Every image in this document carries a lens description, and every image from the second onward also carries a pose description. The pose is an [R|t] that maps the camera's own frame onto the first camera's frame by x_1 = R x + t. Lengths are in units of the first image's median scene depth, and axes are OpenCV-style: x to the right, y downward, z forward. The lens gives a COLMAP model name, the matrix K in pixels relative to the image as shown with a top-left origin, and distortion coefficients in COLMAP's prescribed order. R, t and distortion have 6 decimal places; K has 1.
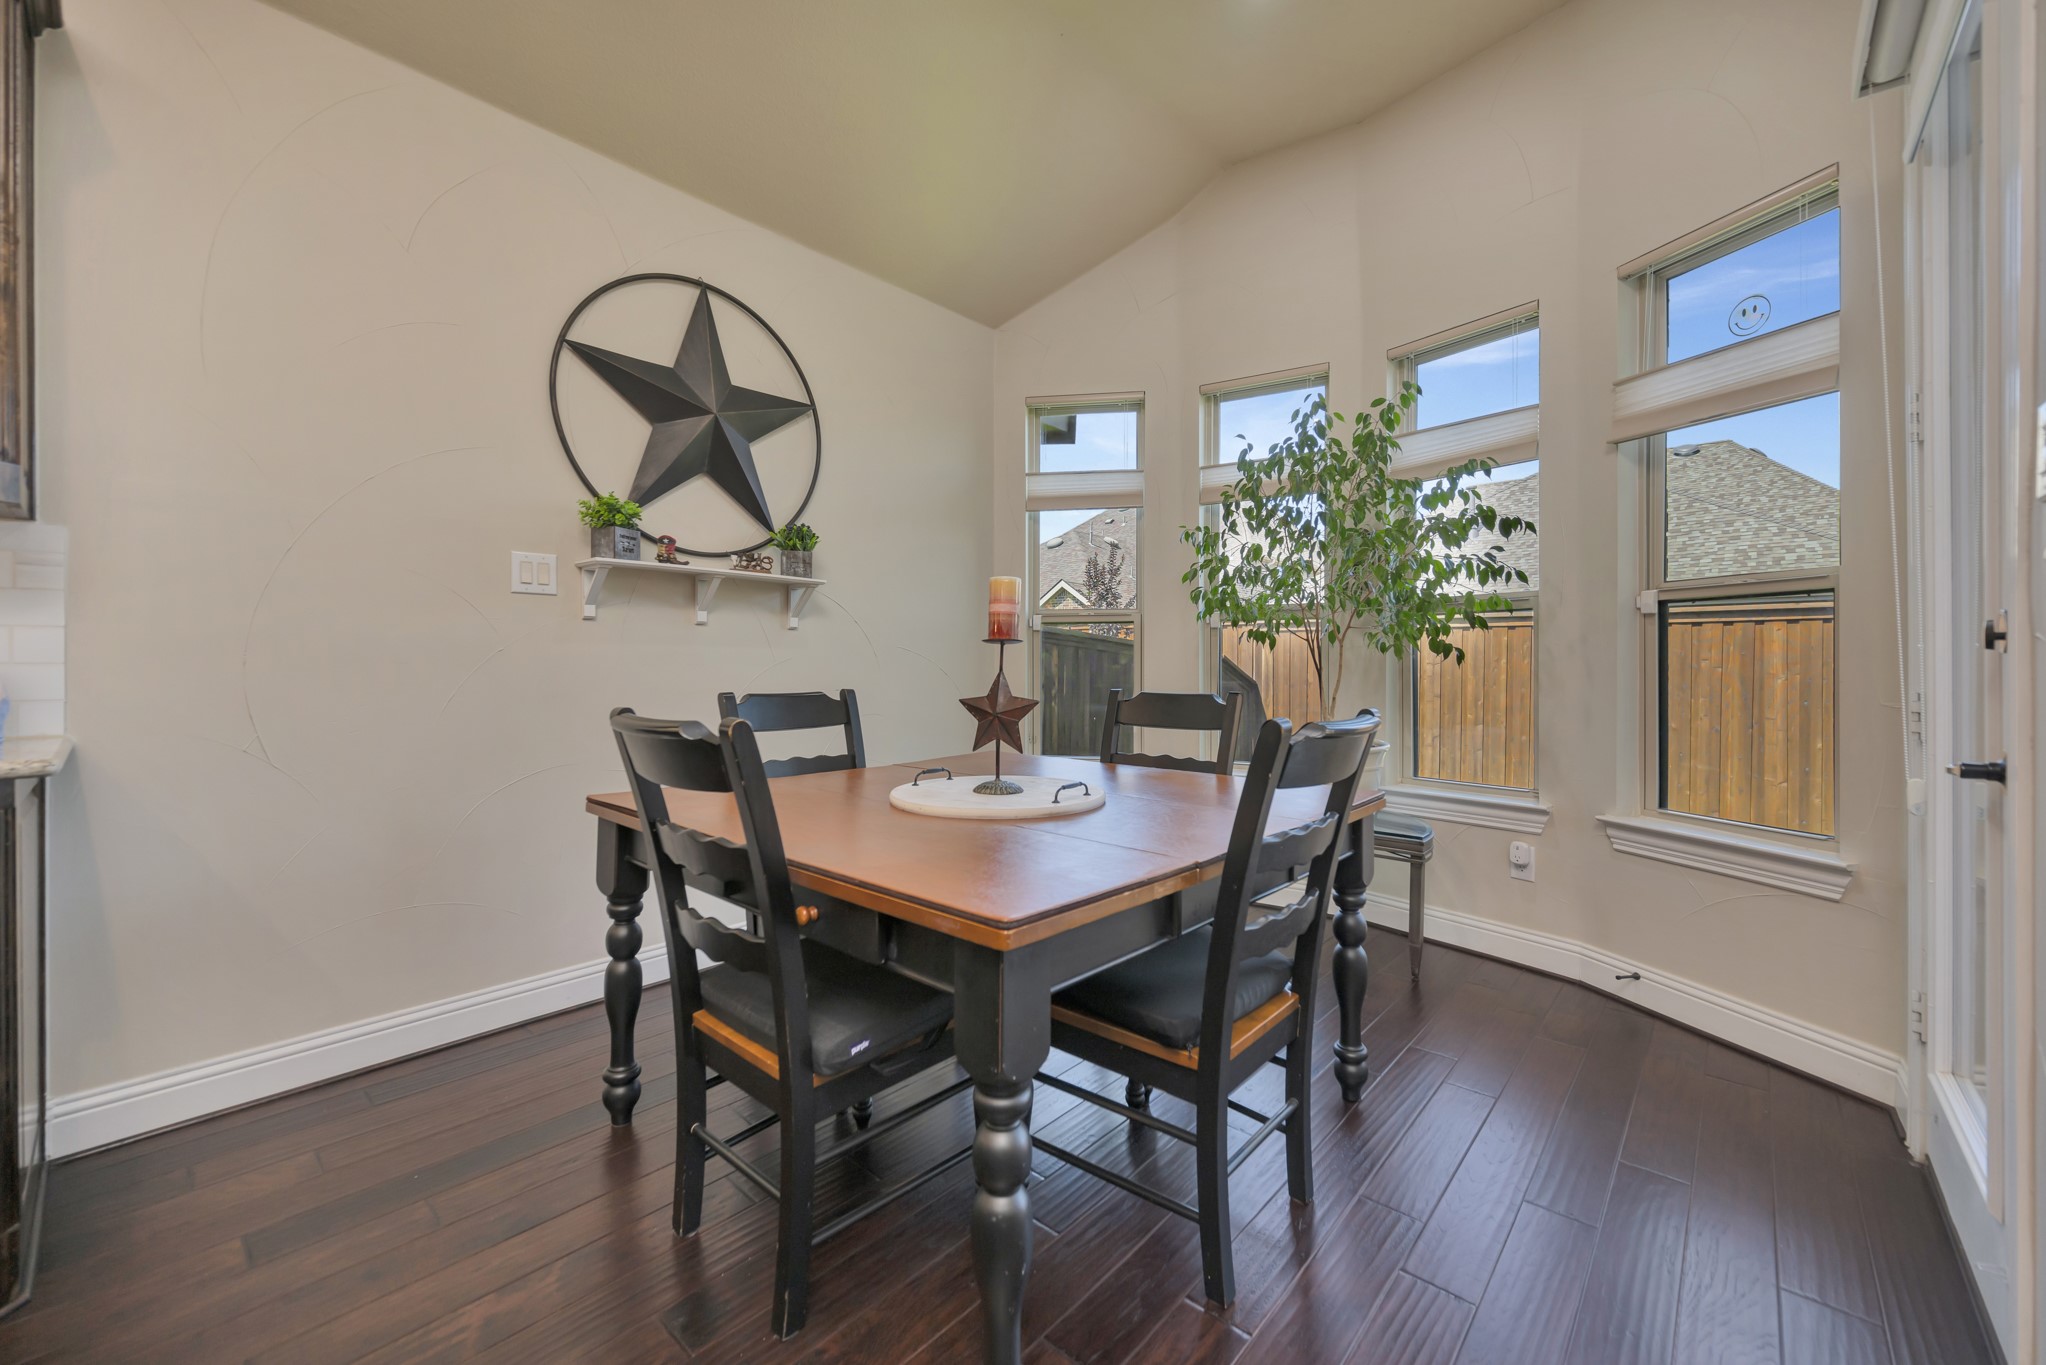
lens RADIAL K [[813.7, 0, 1033.4], [0, 813.7, 662.7], [0, 0, 1]] dist [-0.009748, 0.003235]
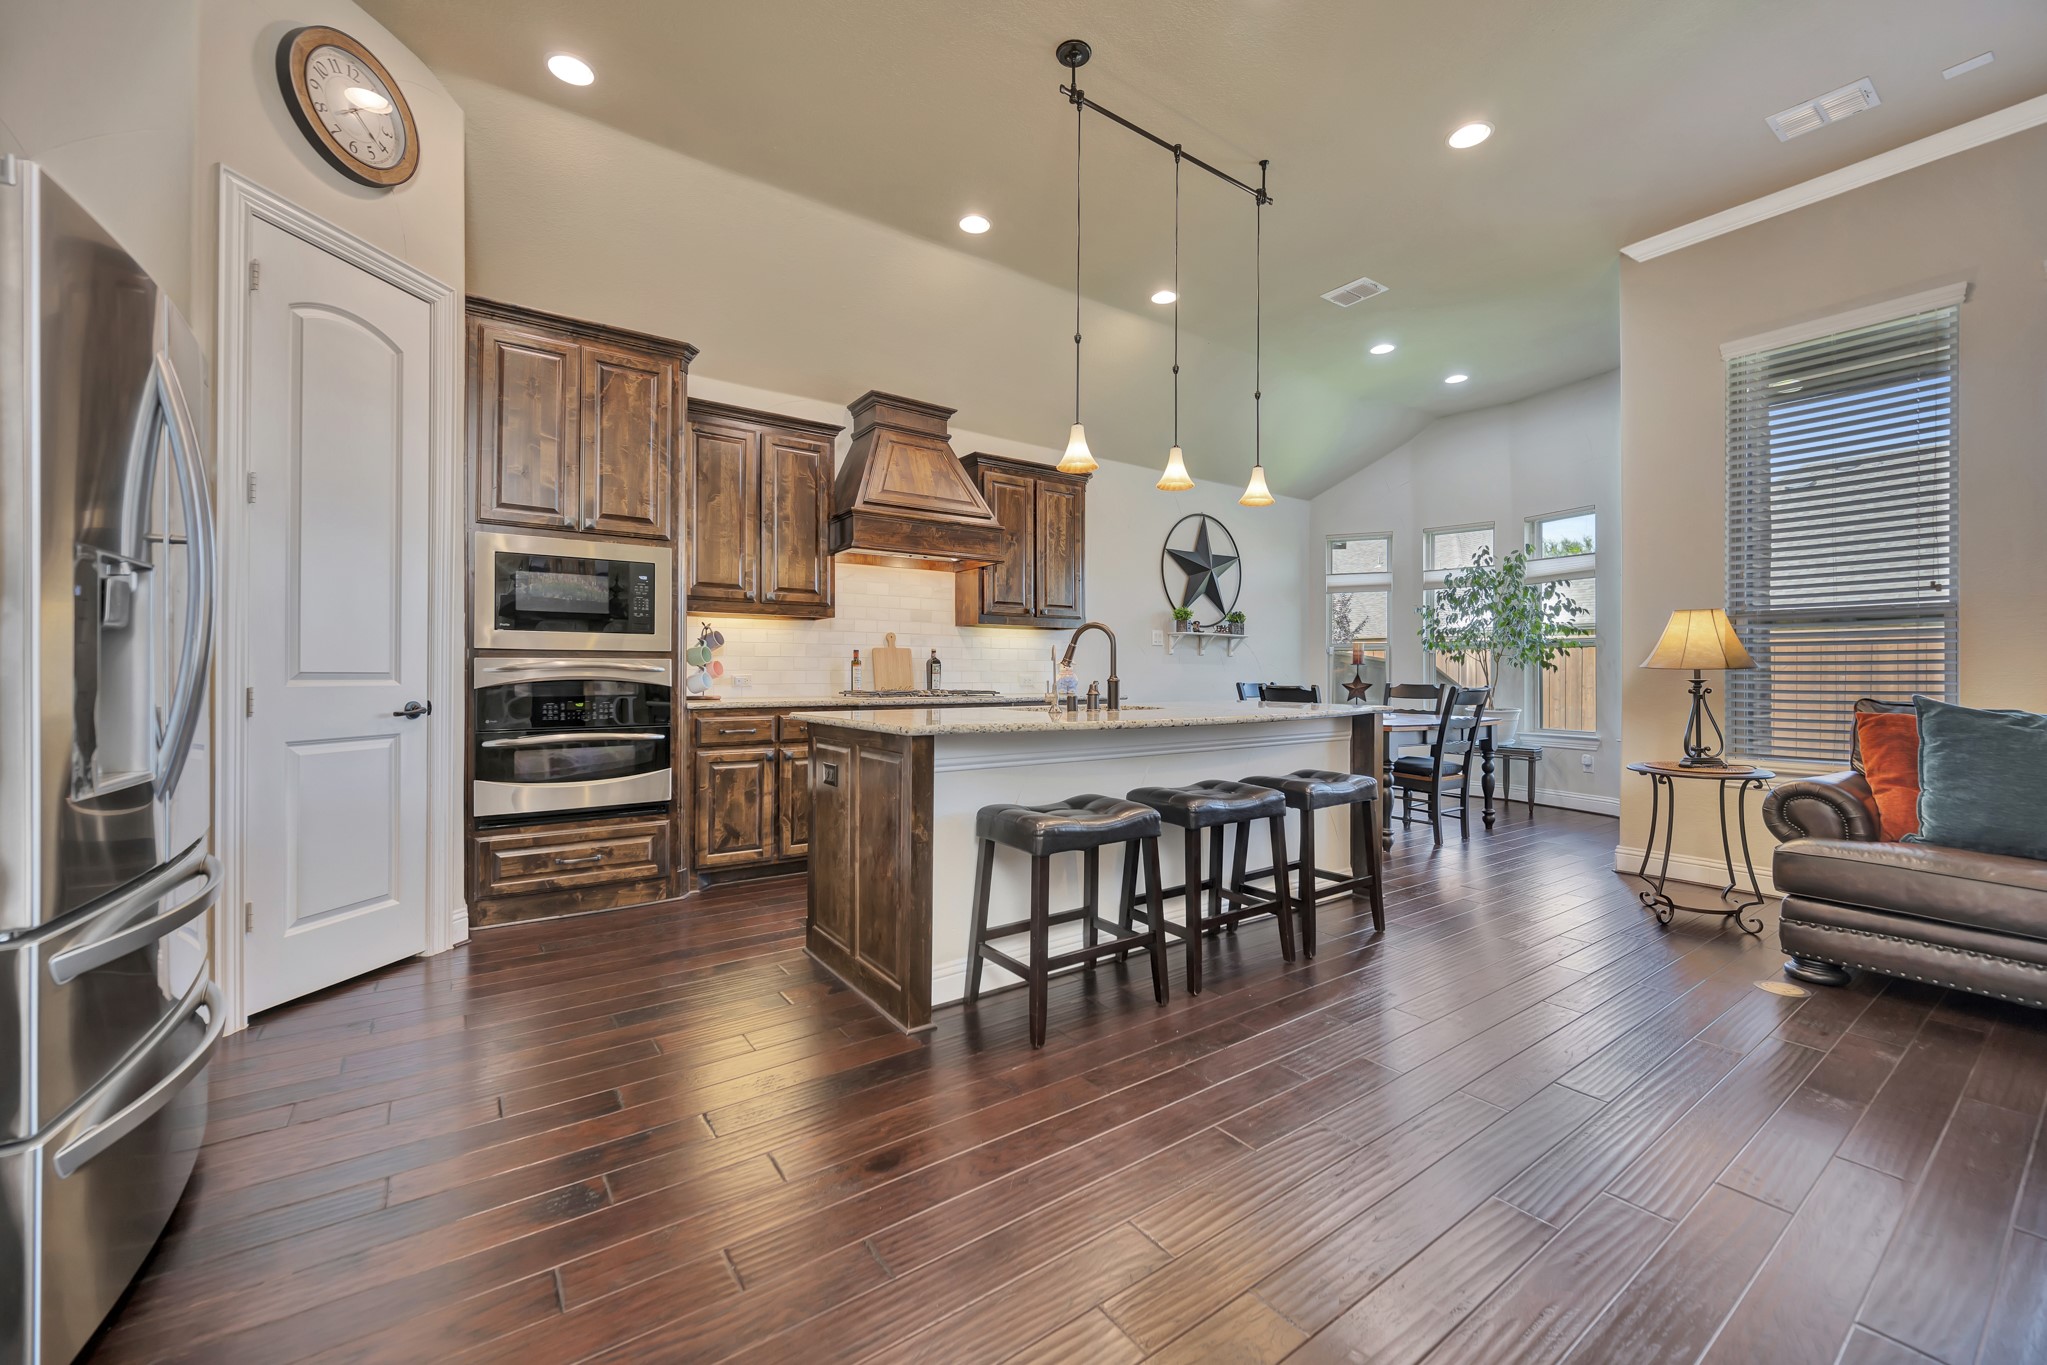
lens RADIAL K [[814.1, 0, 1026.7], [0, 814.1, 670.8], [0, 0, 1]] dist [-0.009748, 0.003235]
pose [[0.973798, -0.001317, -0.227409, -0.358080], [0.001300, 0.999999, -0.000222, -0.003516], [0.227409, -0.000079, 0.973799, -1.429202]]
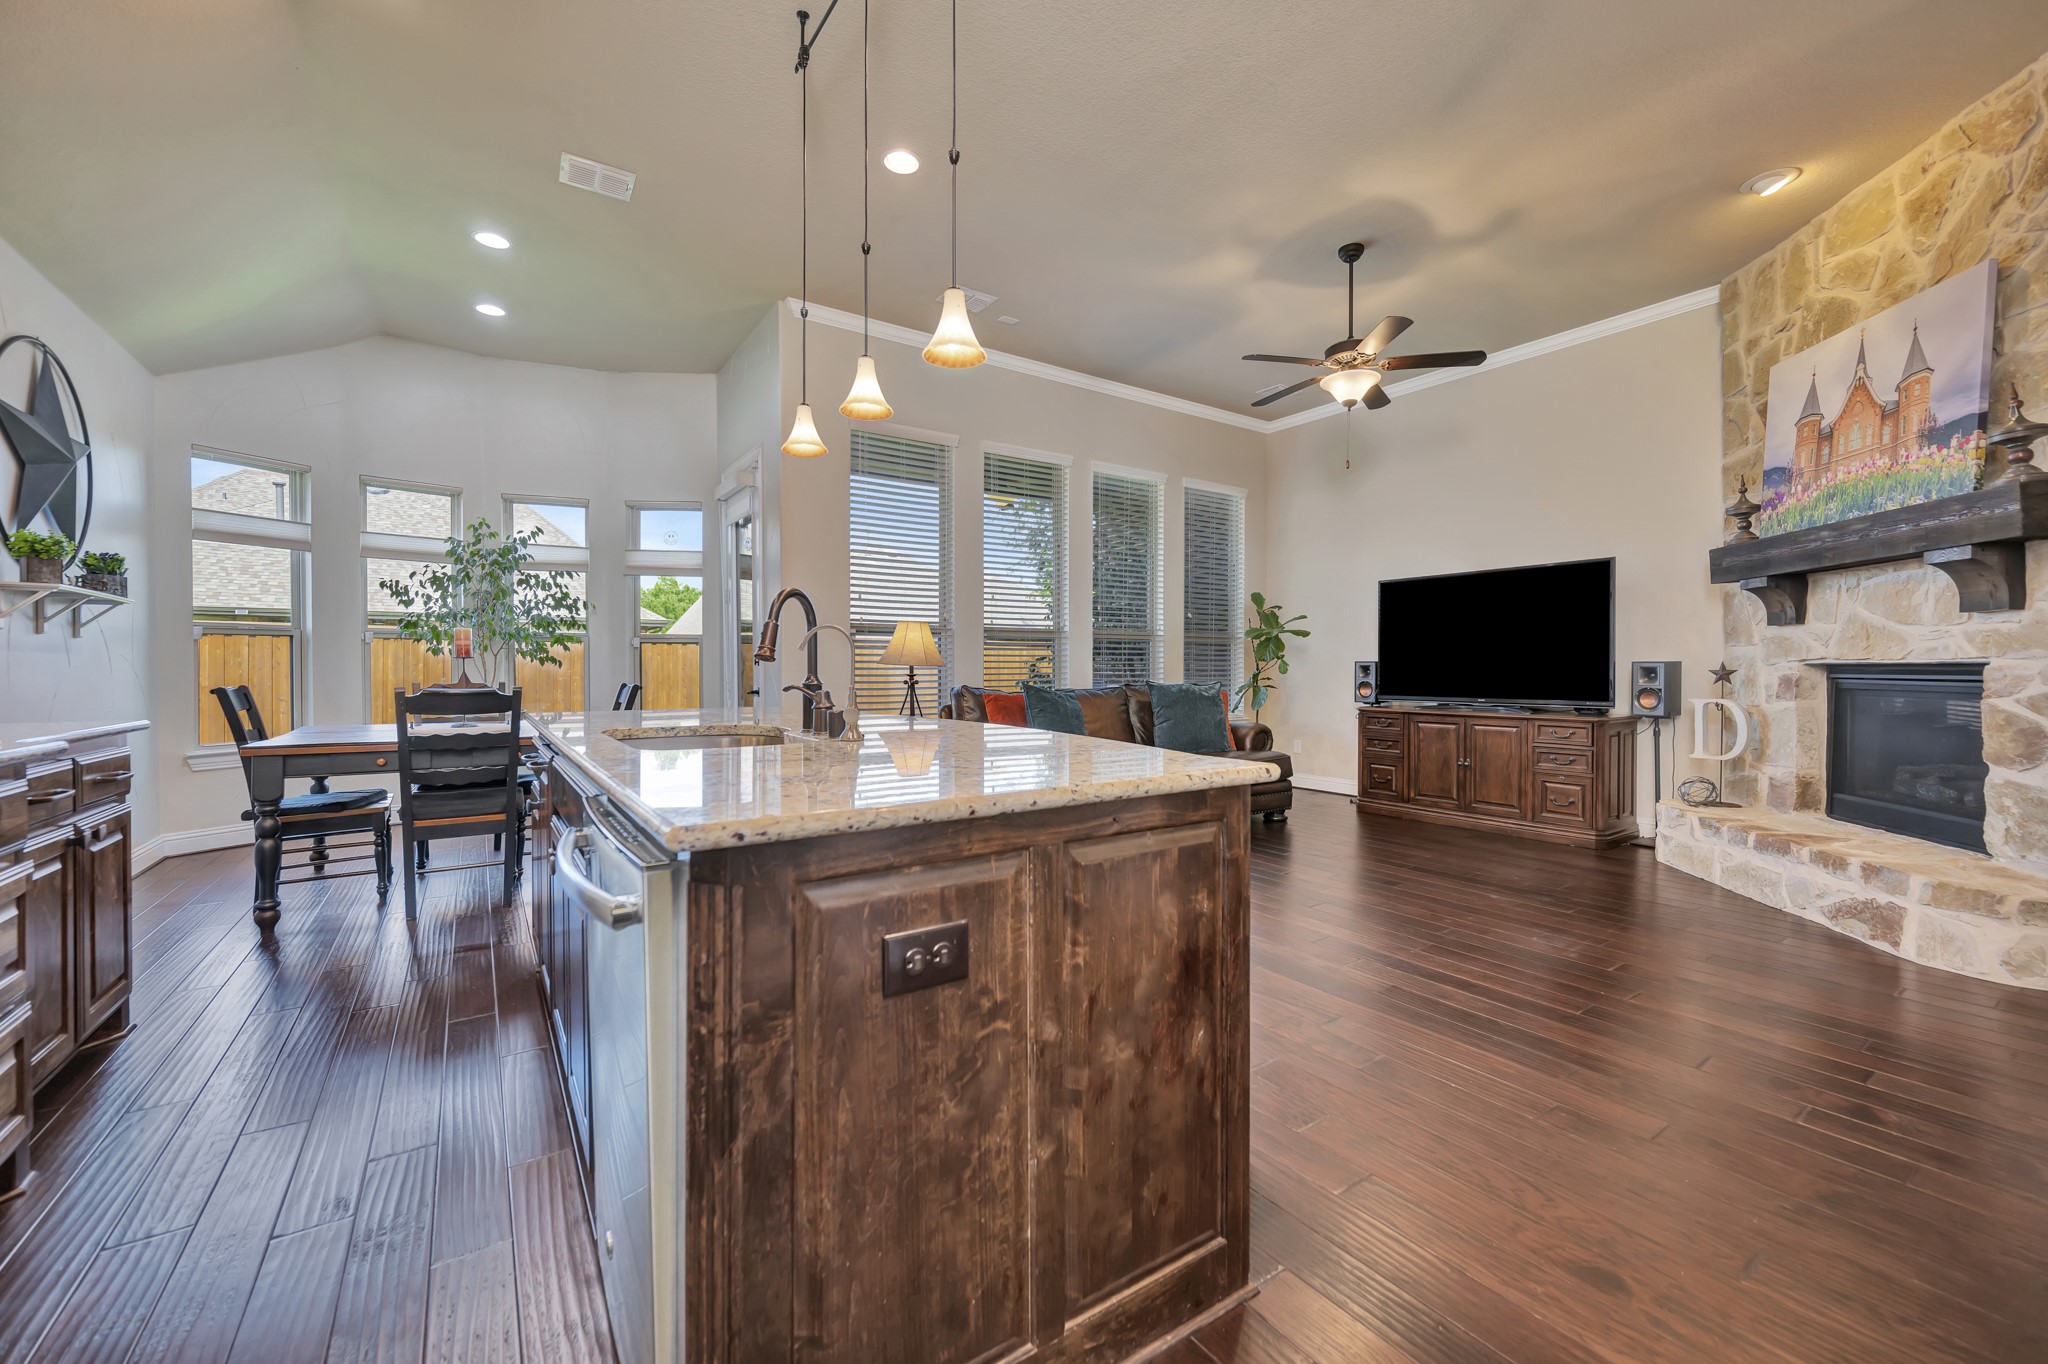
lens RADIAL K [[814.5, 0, 1024.1], [0, 814.5, 673.9], [0, 0, 1]] dist [-0.009748, 0.003235]
pose [[0.244233, -0.009091, 0.969674, -1.159346], [-0.002574, 0.999946, 0.010023, -0.006647], [-0.969713, -0.004944, 0.244196, -0.641265]]
